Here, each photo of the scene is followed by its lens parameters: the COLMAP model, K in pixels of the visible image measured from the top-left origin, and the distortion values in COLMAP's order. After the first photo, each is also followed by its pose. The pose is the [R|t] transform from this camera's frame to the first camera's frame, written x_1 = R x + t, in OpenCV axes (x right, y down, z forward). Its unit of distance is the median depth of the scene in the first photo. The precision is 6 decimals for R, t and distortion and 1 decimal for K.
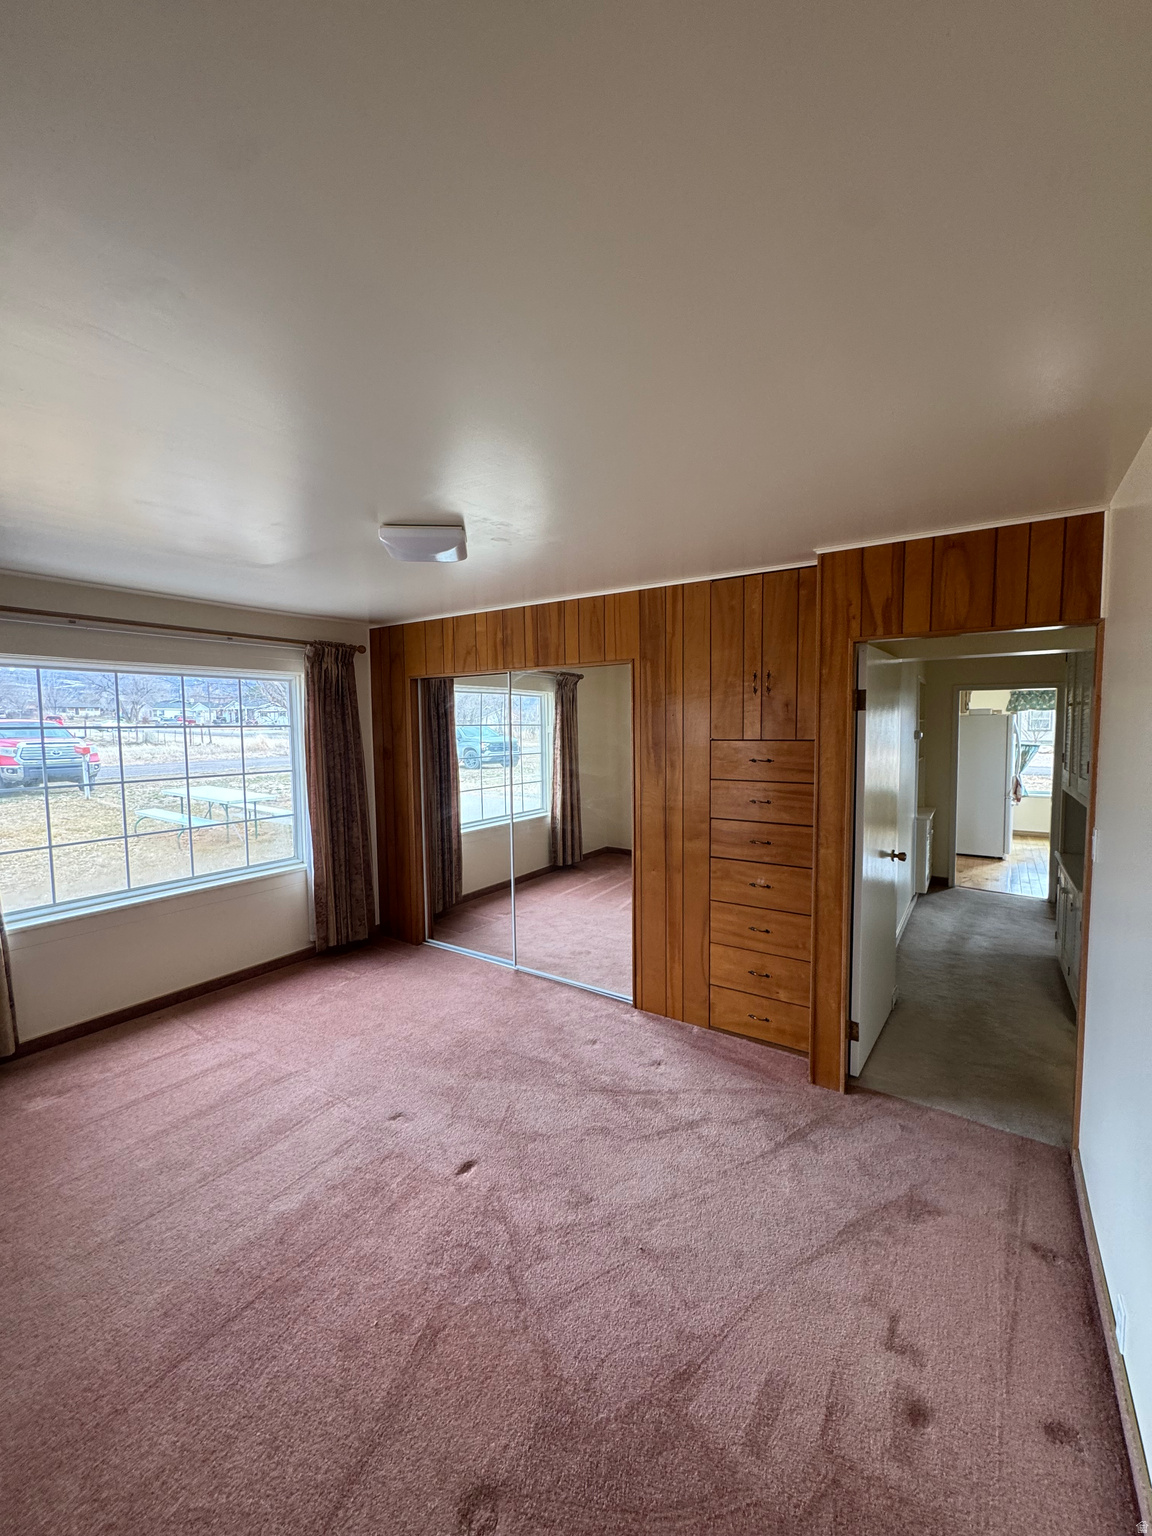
lens RADIAL K [[610.4, 0, 577.4], [0, 610.4, 766.8], [0, 0, 1]] dist [-0.002610, 0.000613]
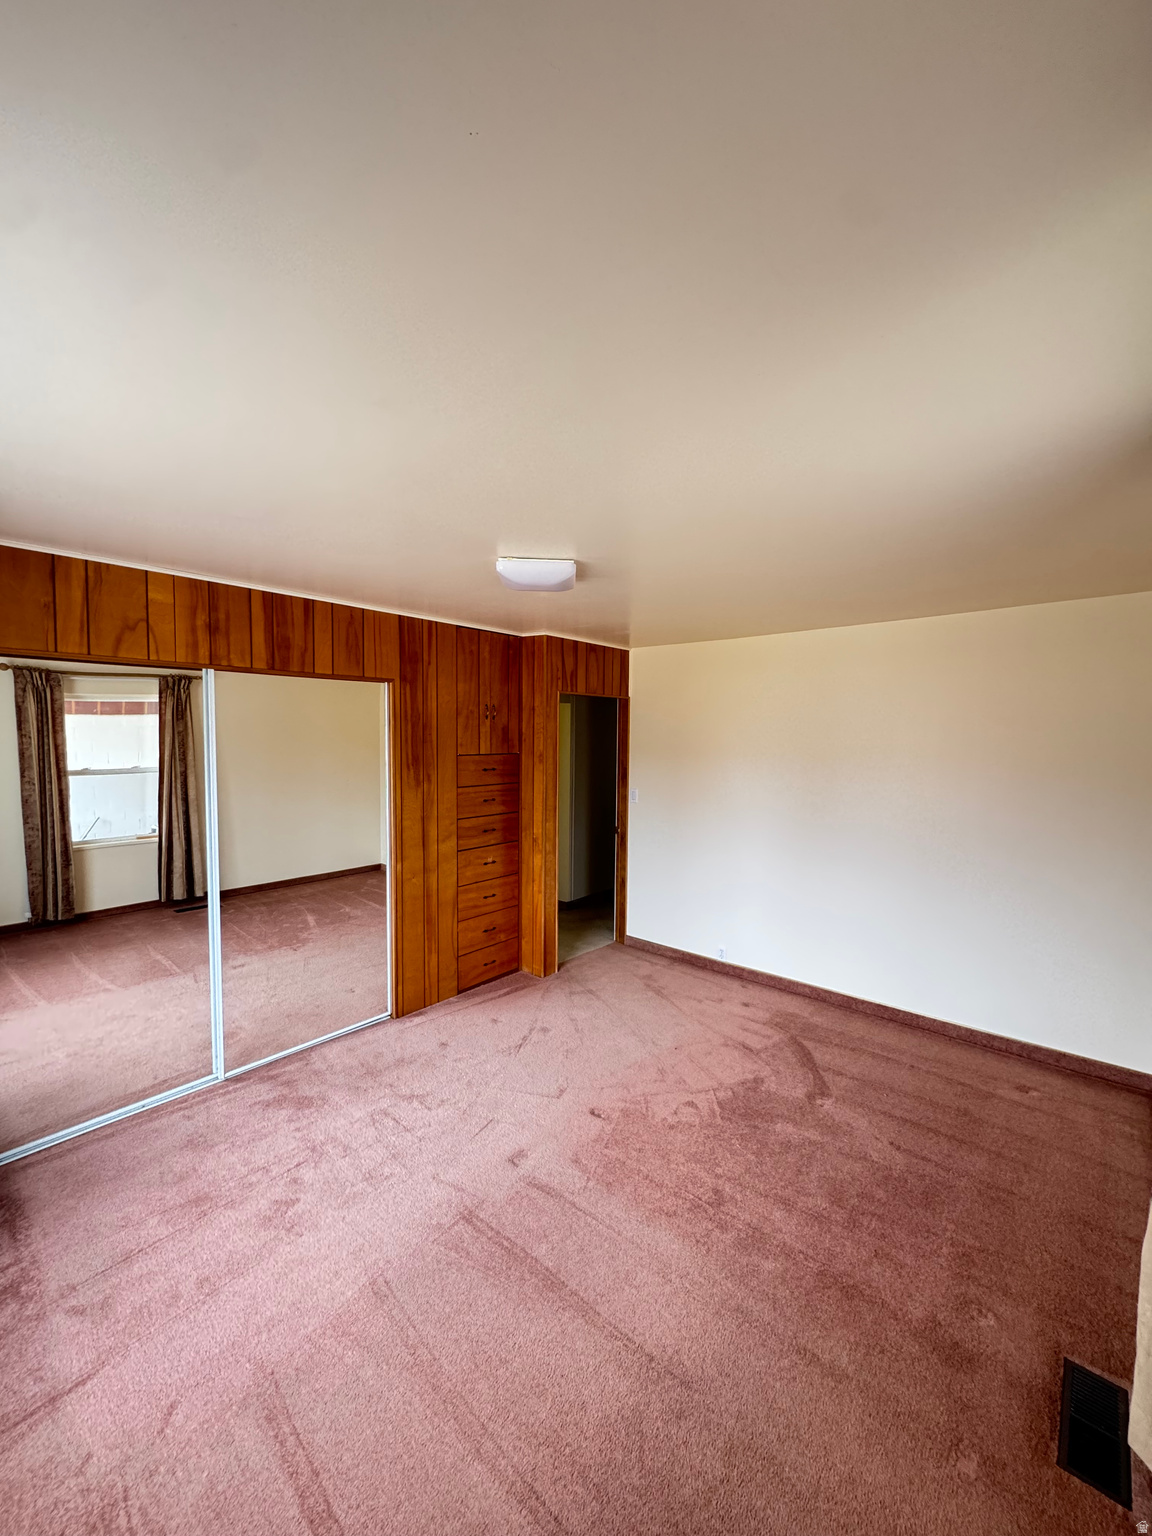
lens RADIAL K [[610.4, 0, 577.6], [0, 610.4, 765.8], [0, 0, 1]] dist [-0.002610, 0.000613]
pose [[0.125791, -0.042357, 0.991152, -0.982107], [0.062507, 0.997441, 0.034693, -0.051103], [-0.990086, 0.057590, 0.128116, 0.617775]]
